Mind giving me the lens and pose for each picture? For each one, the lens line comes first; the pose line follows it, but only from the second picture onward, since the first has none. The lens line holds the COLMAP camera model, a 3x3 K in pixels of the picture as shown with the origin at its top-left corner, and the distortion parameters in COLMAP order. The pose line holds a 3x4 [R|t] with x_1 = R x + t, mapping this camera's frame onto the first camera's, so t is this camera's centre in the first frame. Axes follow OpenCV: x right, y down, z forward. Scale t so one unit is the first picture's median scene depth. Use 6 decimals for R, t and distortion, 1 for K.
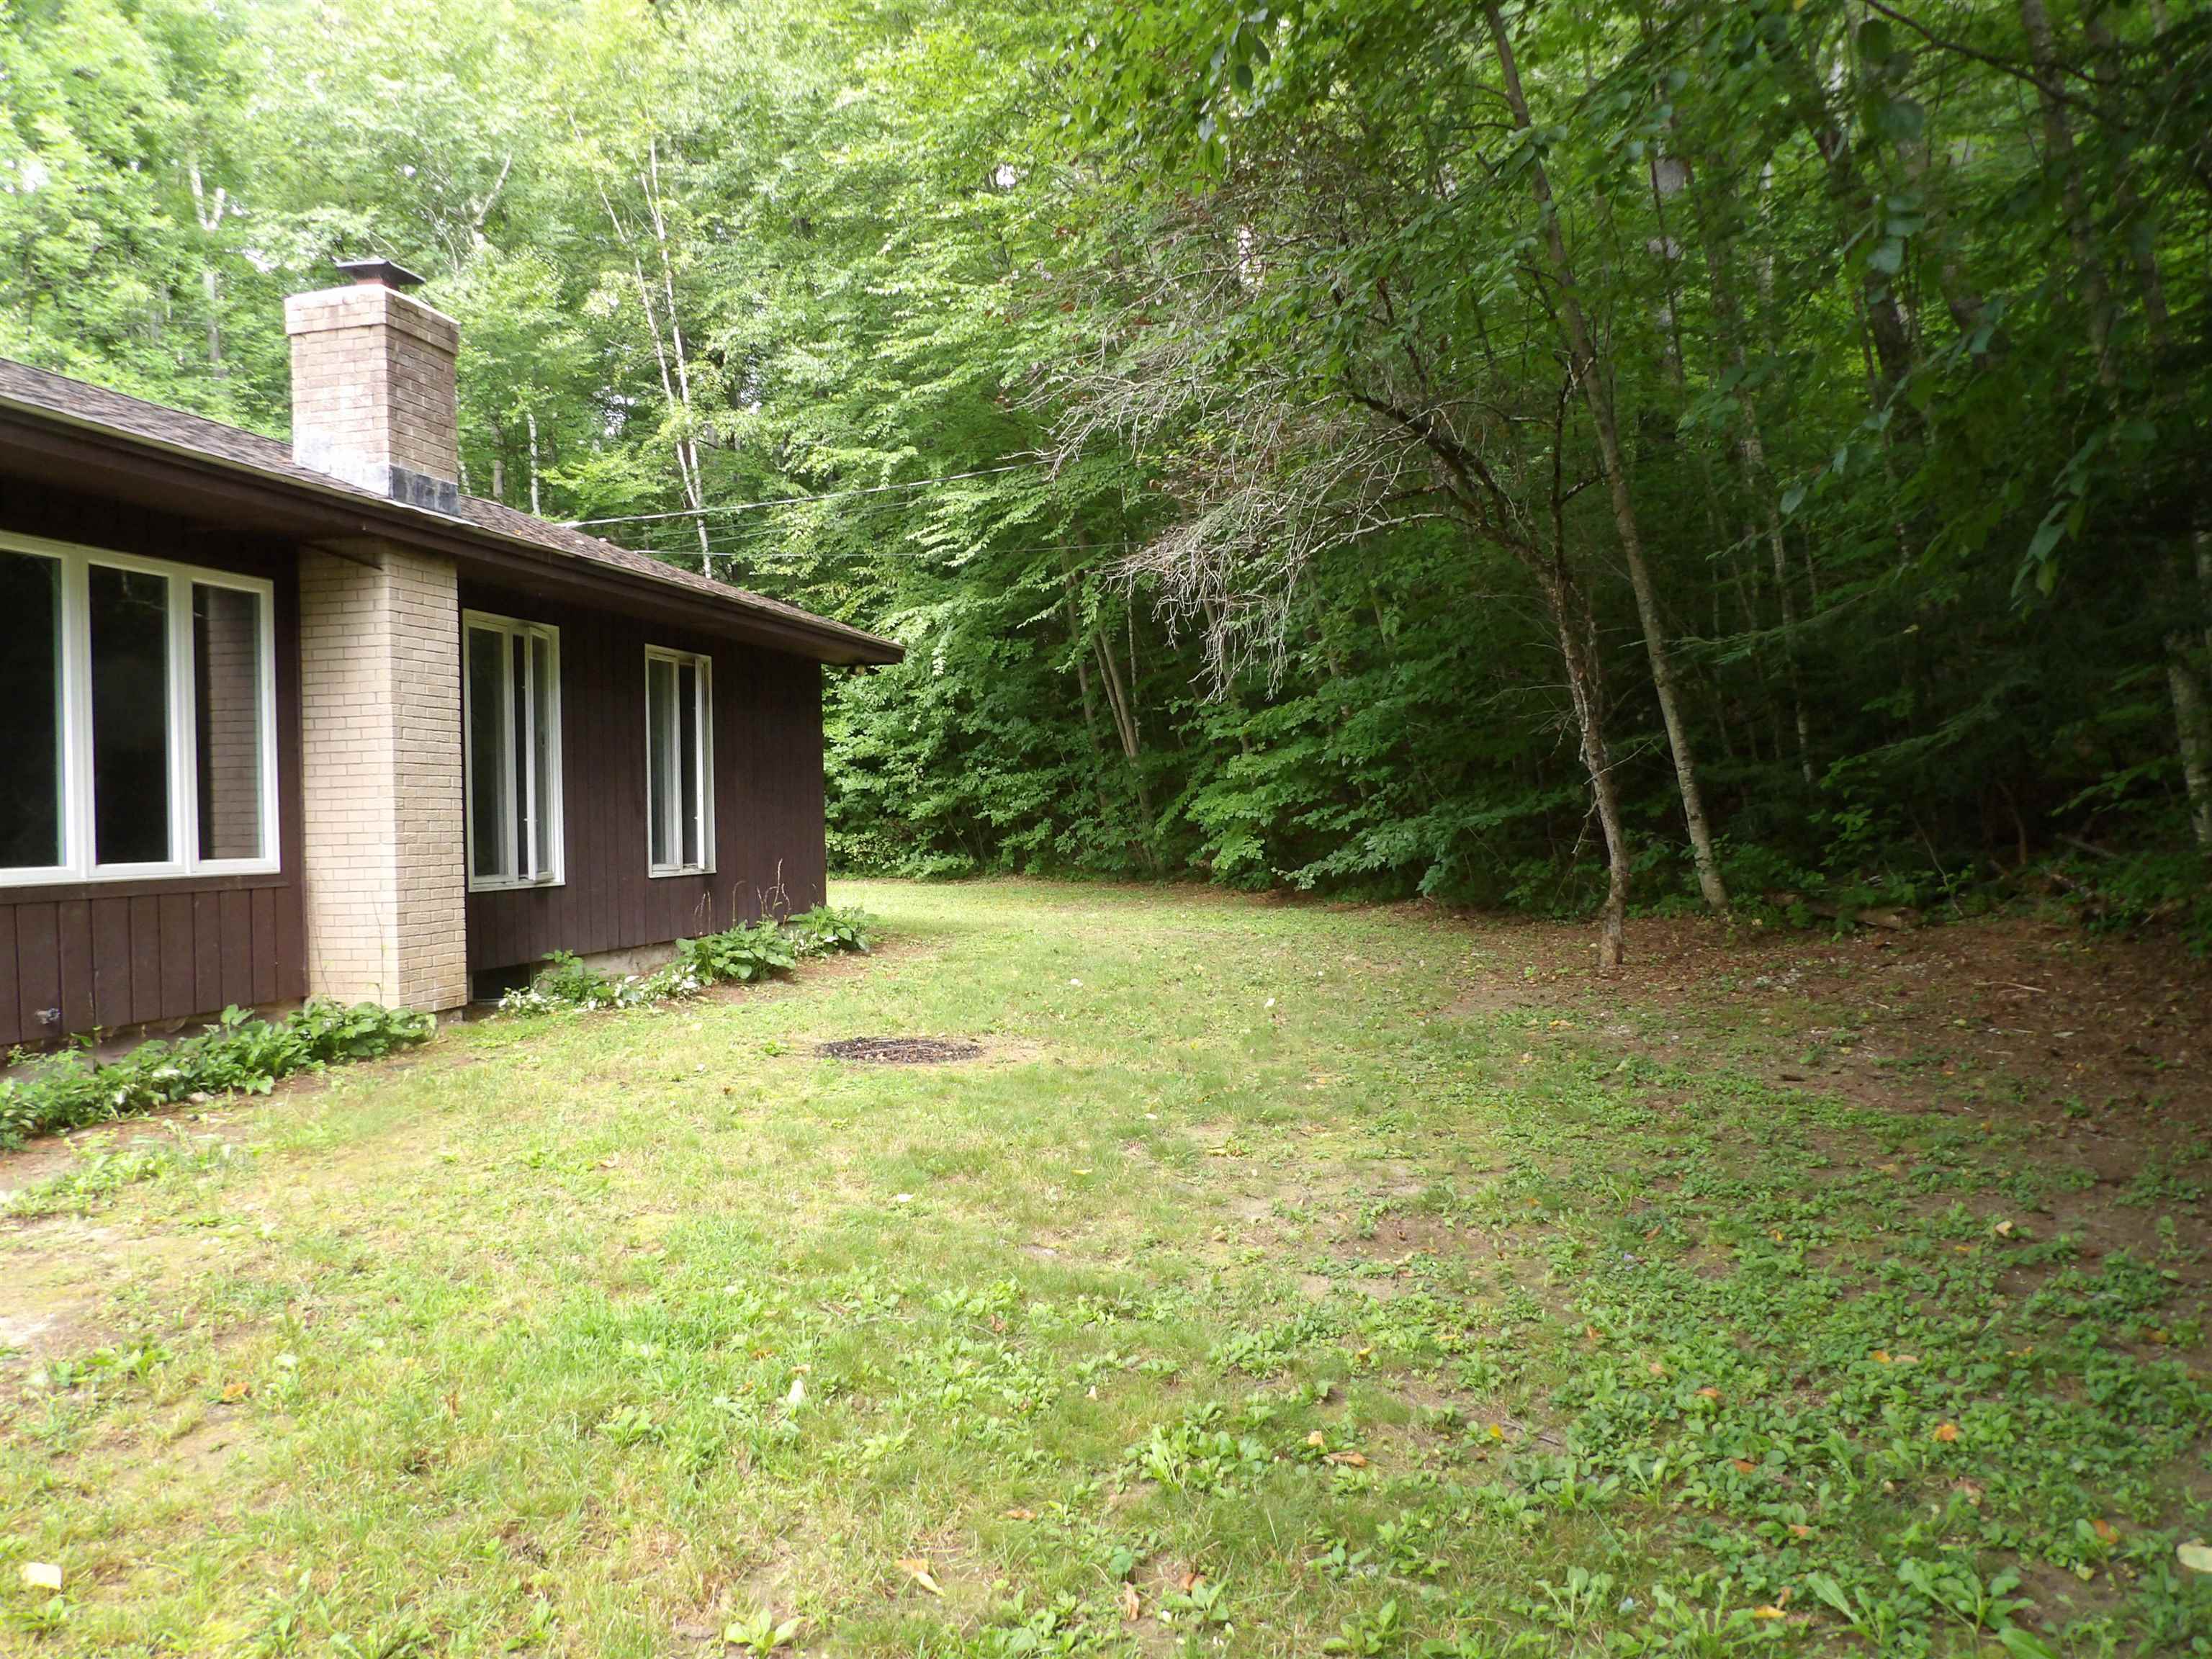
lens RADIAL K [[1585.1, 0, 1106.9], [0, 1585.1, 836.1], [0, 0, 1]] dist [-0.040340, 0.050941]
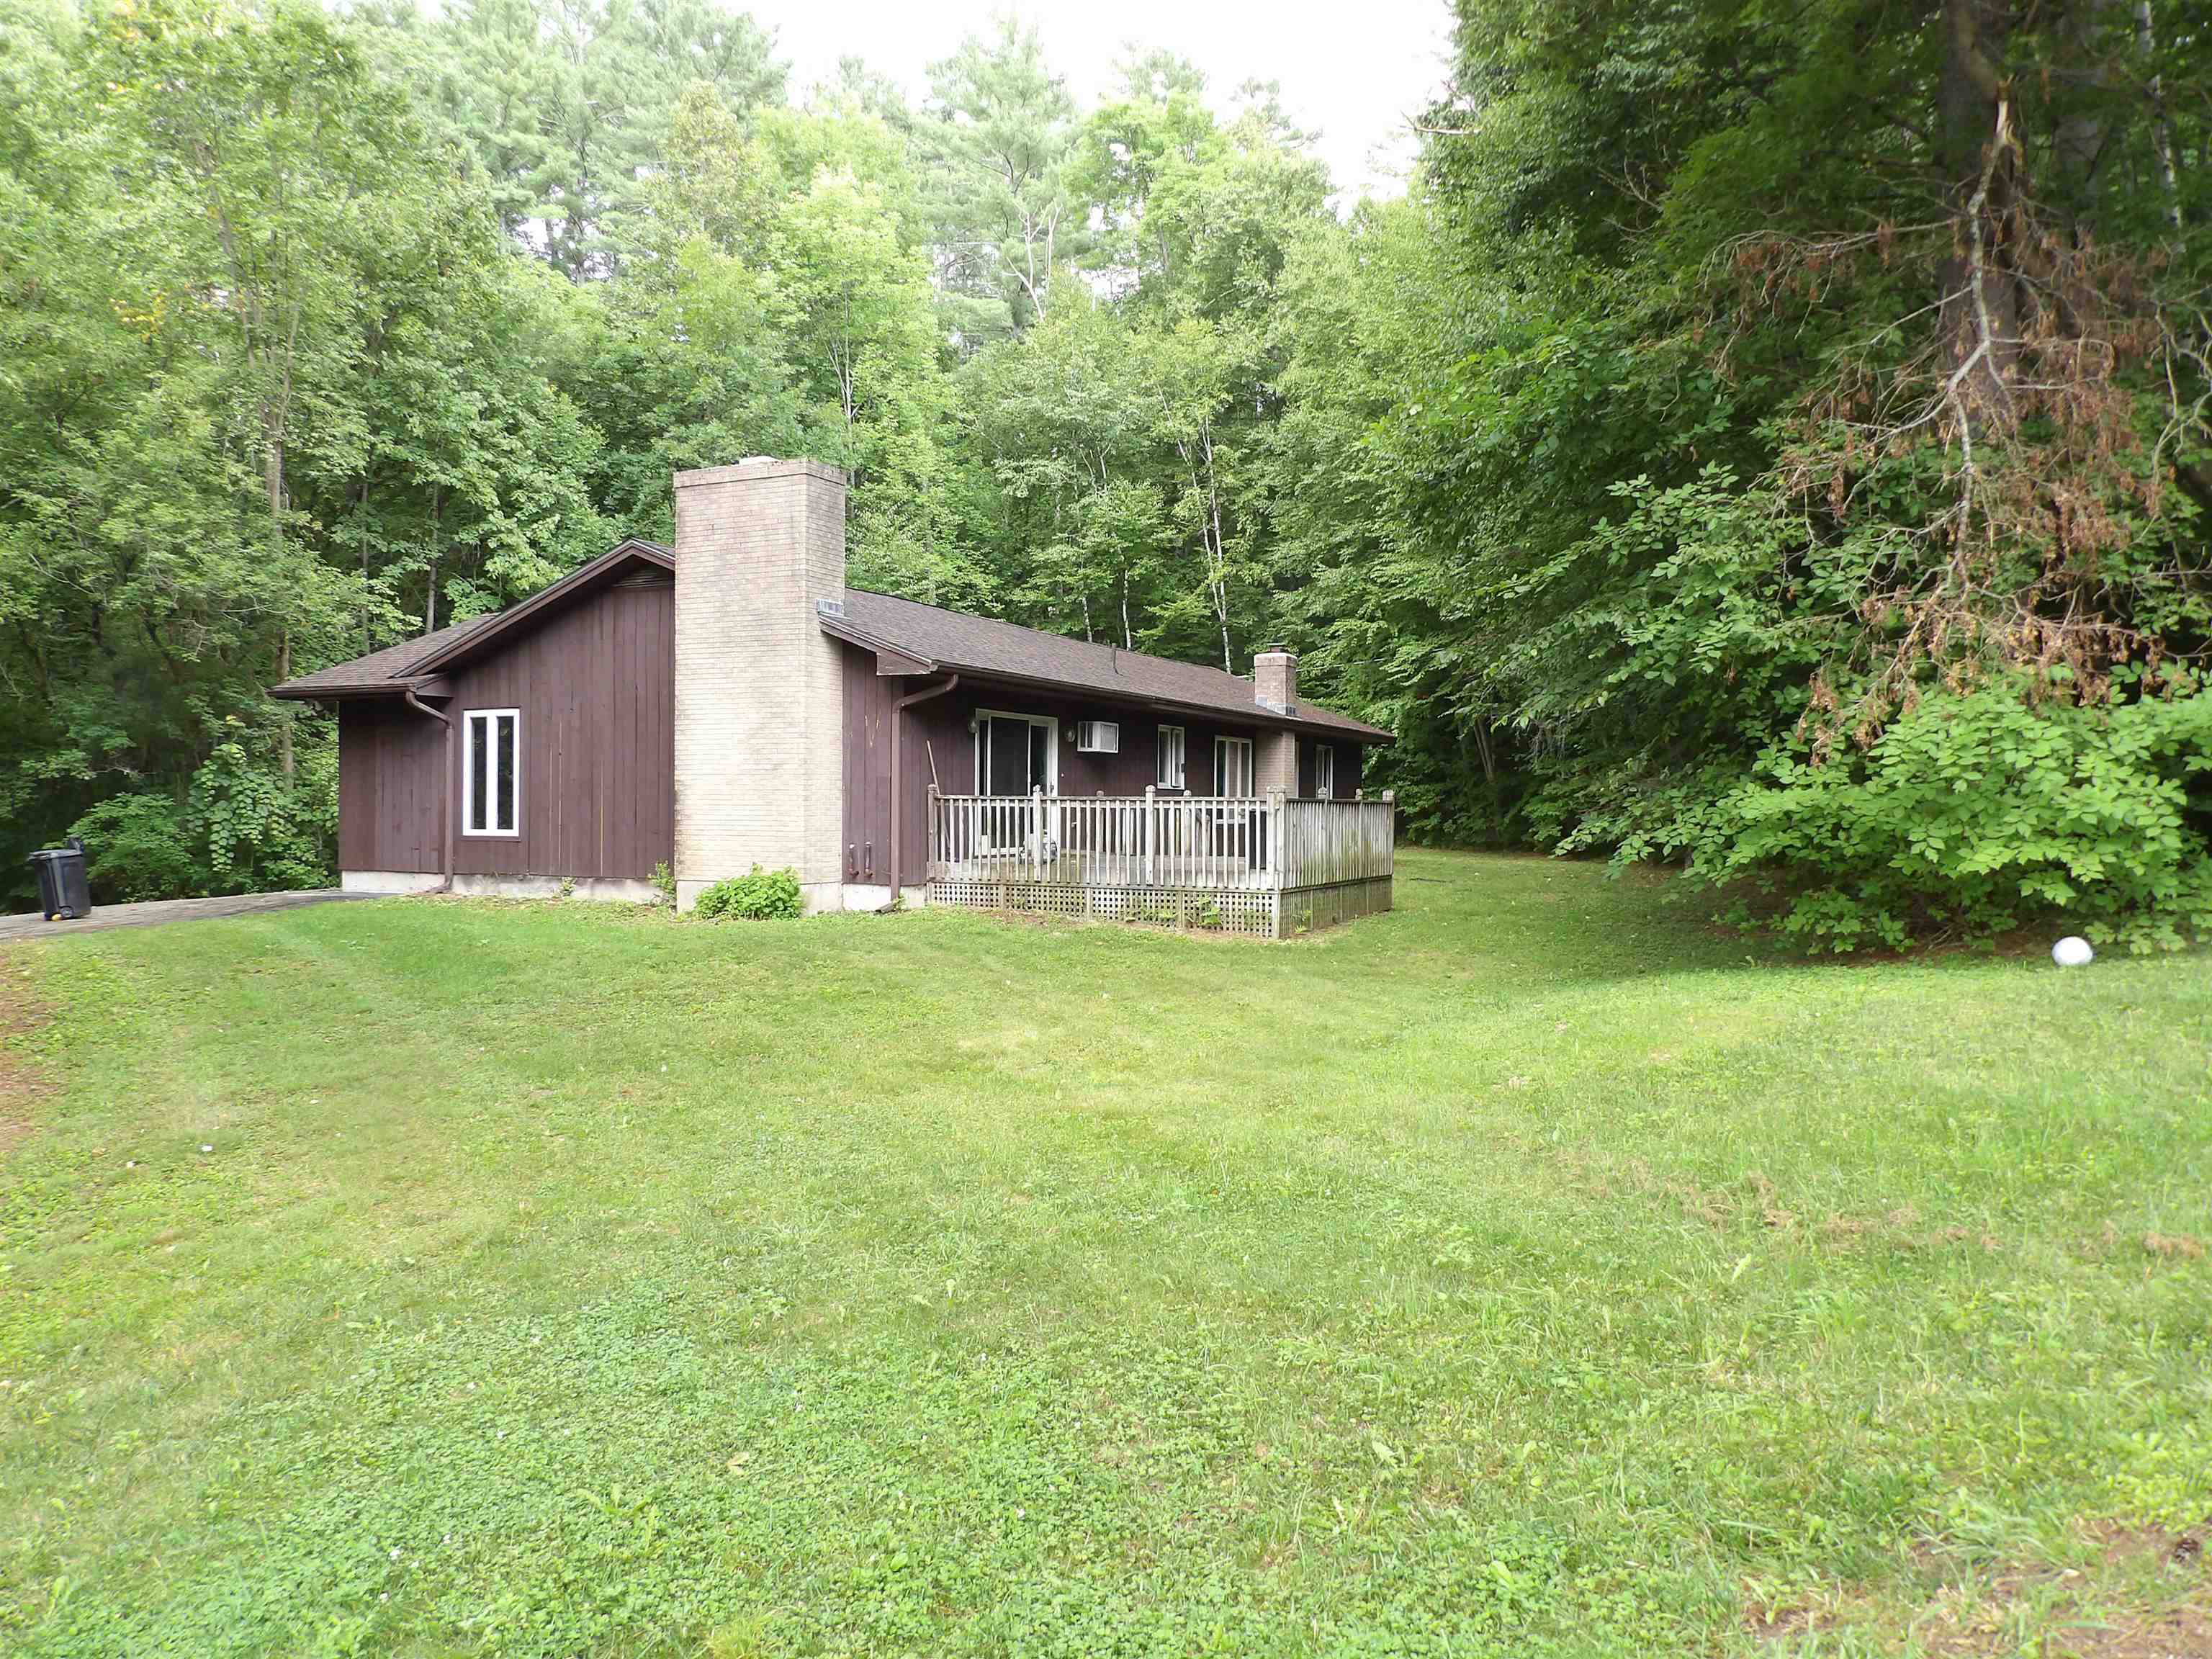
lens RADIAL K [[1585.1, 0, 1103.7], [0, 1585.1, 835.5], [0, 0, 1]] dist [-0.040340, 0.050941]
pose [[0.977789, 0.029386, -0.207522, -0.047571], [-0.028039, 0.999562, 0.009432, 0.010535], [0.207708, -0.003404, 0.978185, -0.995399]]
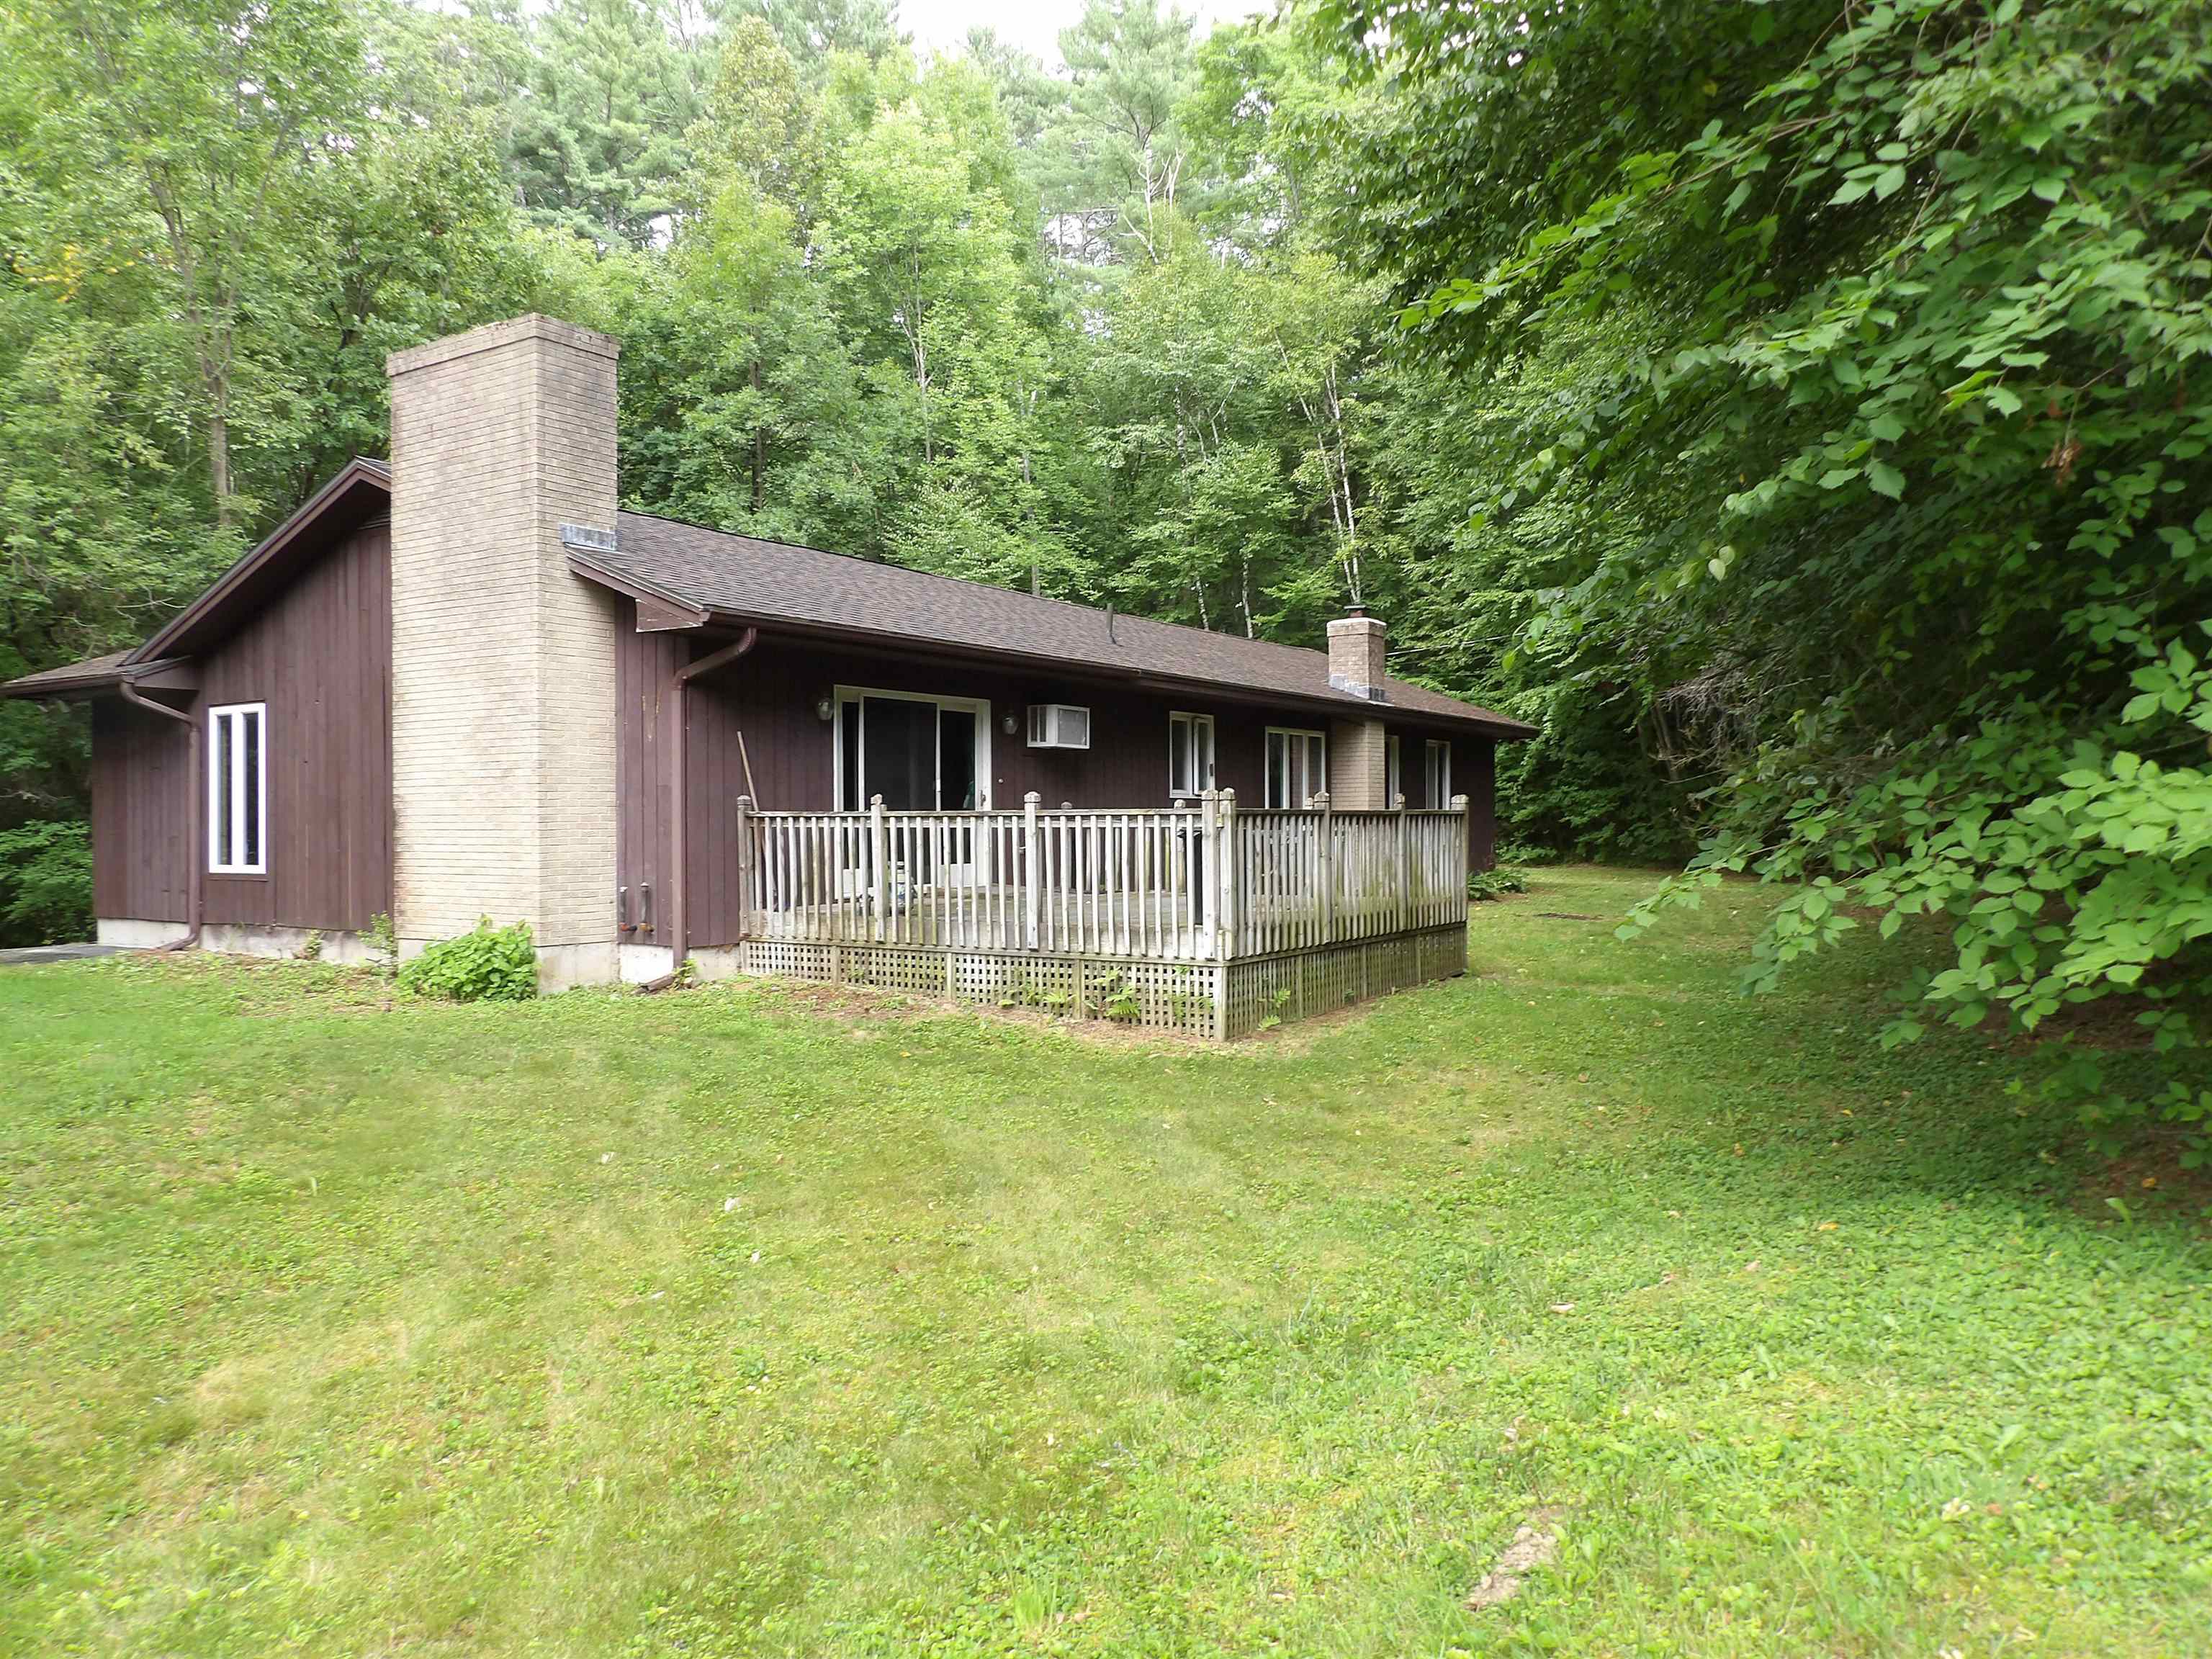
lens RADIAL K [[1585.1, 0, 1099.4], [0, 1585.1, 831.1], [0, 0, 1]] dist [-0.040340, 0.050941]
pose [[0.942901, 0.015816, -0.332699, 0.000303], [-0.016360, 0.999865, 0.001166, 0.003156], [0.332672, 0.004344, 0.943032, -0.654562]]
